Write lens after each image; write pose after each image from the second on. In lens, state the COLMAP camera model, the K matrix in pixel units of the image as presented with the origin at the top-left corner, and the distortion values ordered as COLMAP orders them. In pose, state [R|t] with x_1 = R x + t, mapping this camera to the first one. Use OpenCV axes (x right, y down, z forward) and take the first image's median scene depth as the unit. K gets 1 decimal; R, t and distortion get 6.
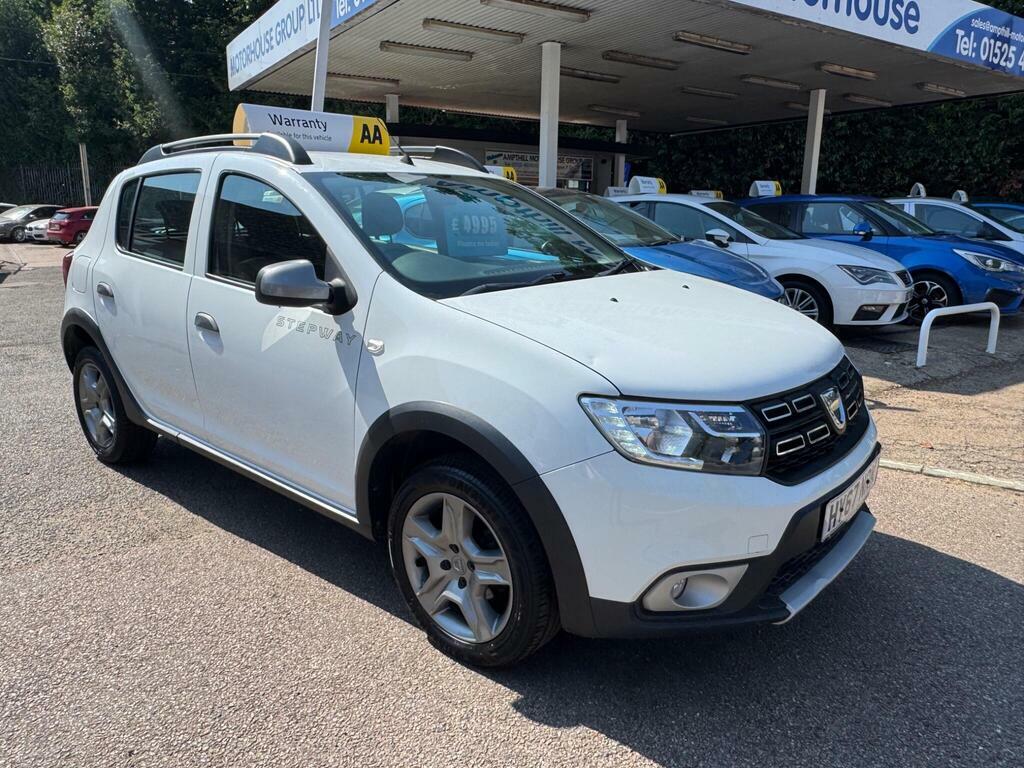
lens RADIAL K [[722.4, 0, 509.5], [0, 722.4, 385.7], [0, 0, 1]] dist [-0.006519, 0.004288]
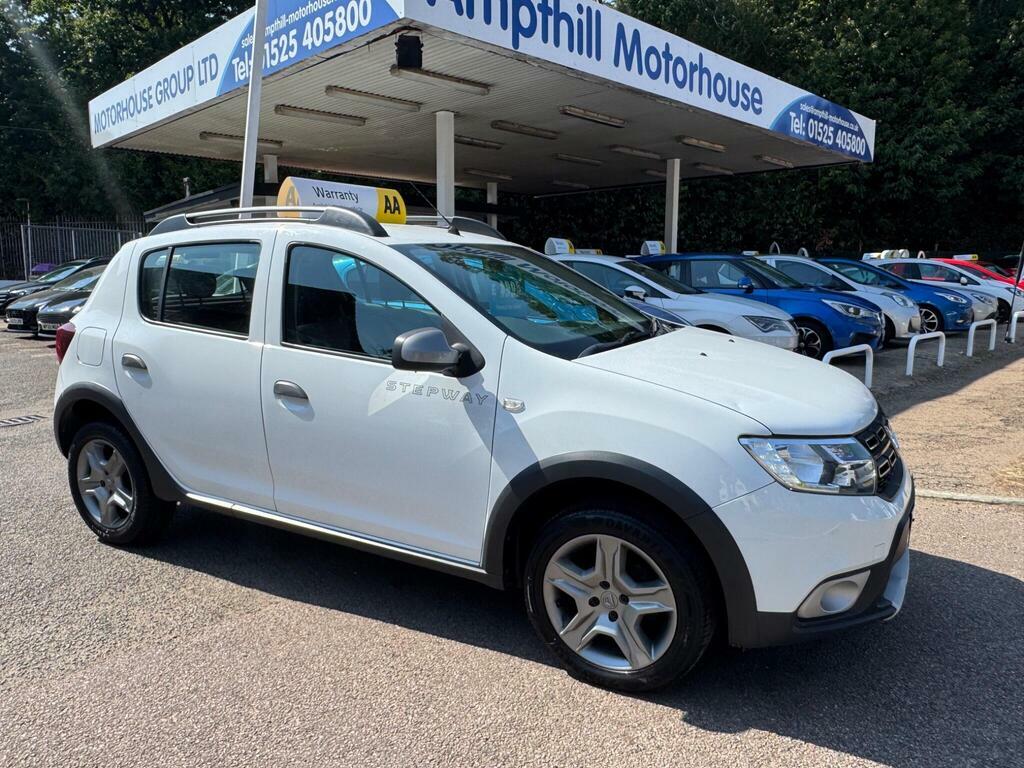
lens RADIAL K [[722.4, 0, 510.2], [0, 722.4, 385.8], [0, 0, 1]] dist [-0.006519, 0.004288]
pose [[0.978109, -0.043803, 0.203431, -0.253722], [0.058745, 0.995954, -0.068001, -0.005712], [-0.199629, 0.078463, 0.976725, -0.038652]]
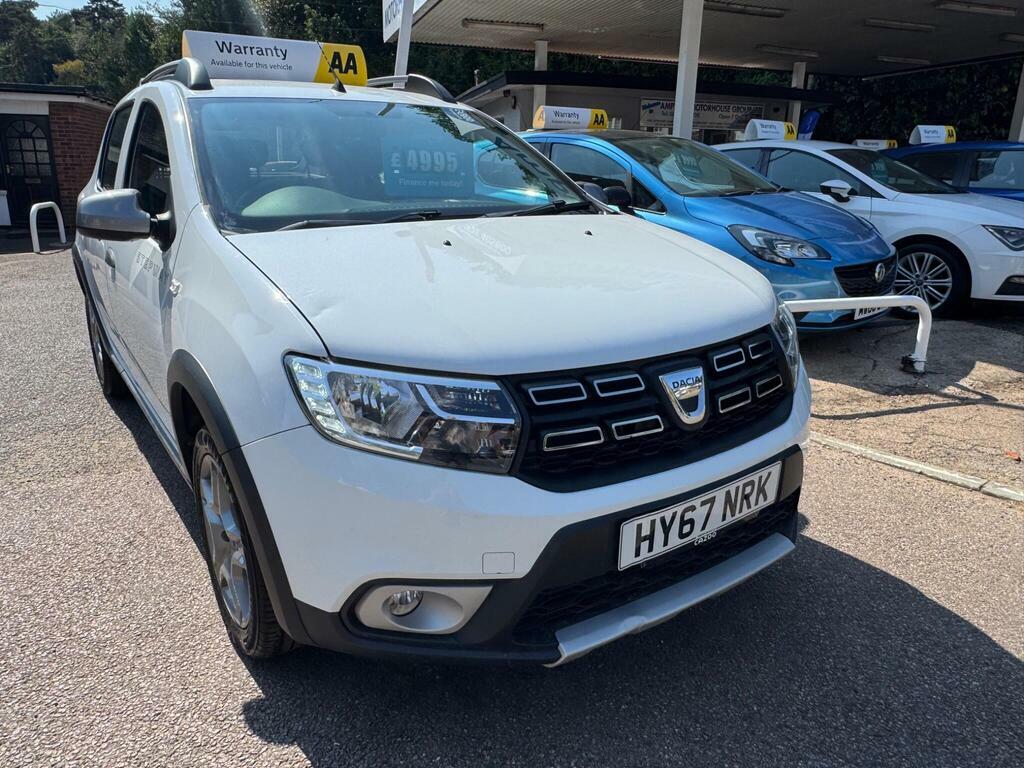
lens RADIAL K [[722.4, 0, 508.7], [0, 722.4, 386.3], [0, 0, 1]] dist [-0.006519, 0.004288]
pose [[0.968472, 0.076525, -0.237078, 0.270367], [-0.062977, 0.995947, 0.064213, -0.009052], [0.241031, -0.047258, 0.969366, 0.138834]]
